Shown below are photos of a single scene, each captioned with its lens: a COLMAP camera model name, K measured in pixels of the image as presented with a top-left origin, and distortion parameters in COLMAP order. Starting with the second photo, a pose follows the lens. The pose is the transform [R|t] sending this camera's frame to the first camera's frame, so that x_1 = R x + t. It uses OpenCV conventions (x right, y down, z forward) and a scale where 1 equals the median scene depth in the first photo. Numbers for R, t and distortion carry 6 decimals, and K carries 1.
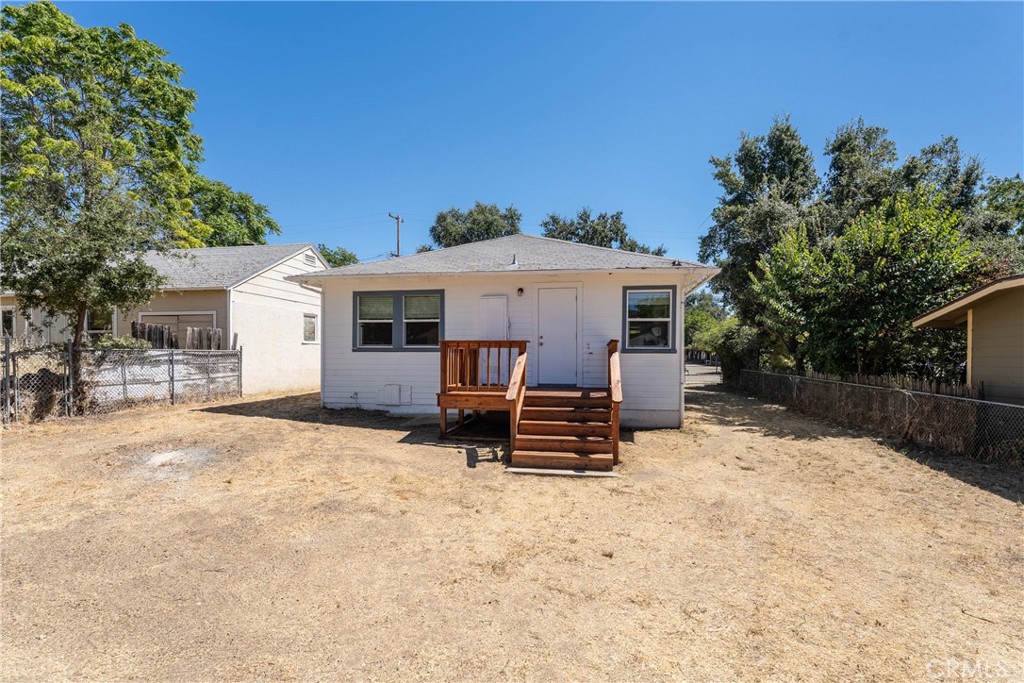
lens RADIAL K [[498.9, 0, 512.0], [0, 498.9, 377.2], [0, 0, 1]] dist [0.002661, 0.000889]
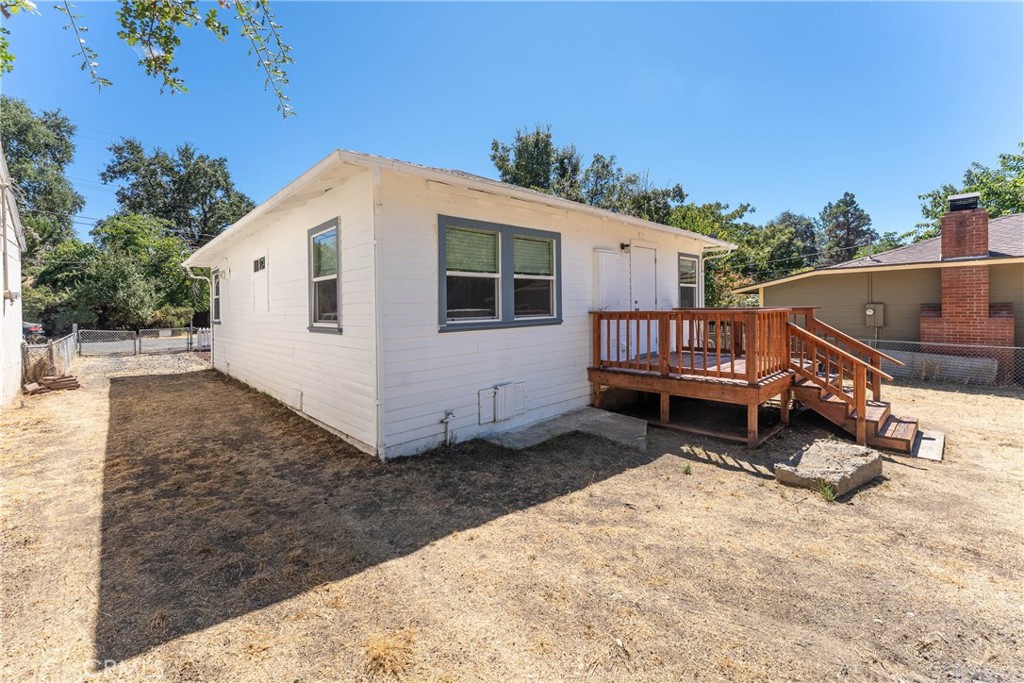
lens RADIAL K [[437.8, 0, 489.6], [0, 437.8, 316.4], [0, 0, 1]] dist [-0.000340, -0.000072]
pose [[0.623072, -0.020789, 0.781888, -0.632557], [0.044598, 0.998965, -0.008979, -0.060462], [-0.780892, 0.040465, 0.623354, 0.685346]]
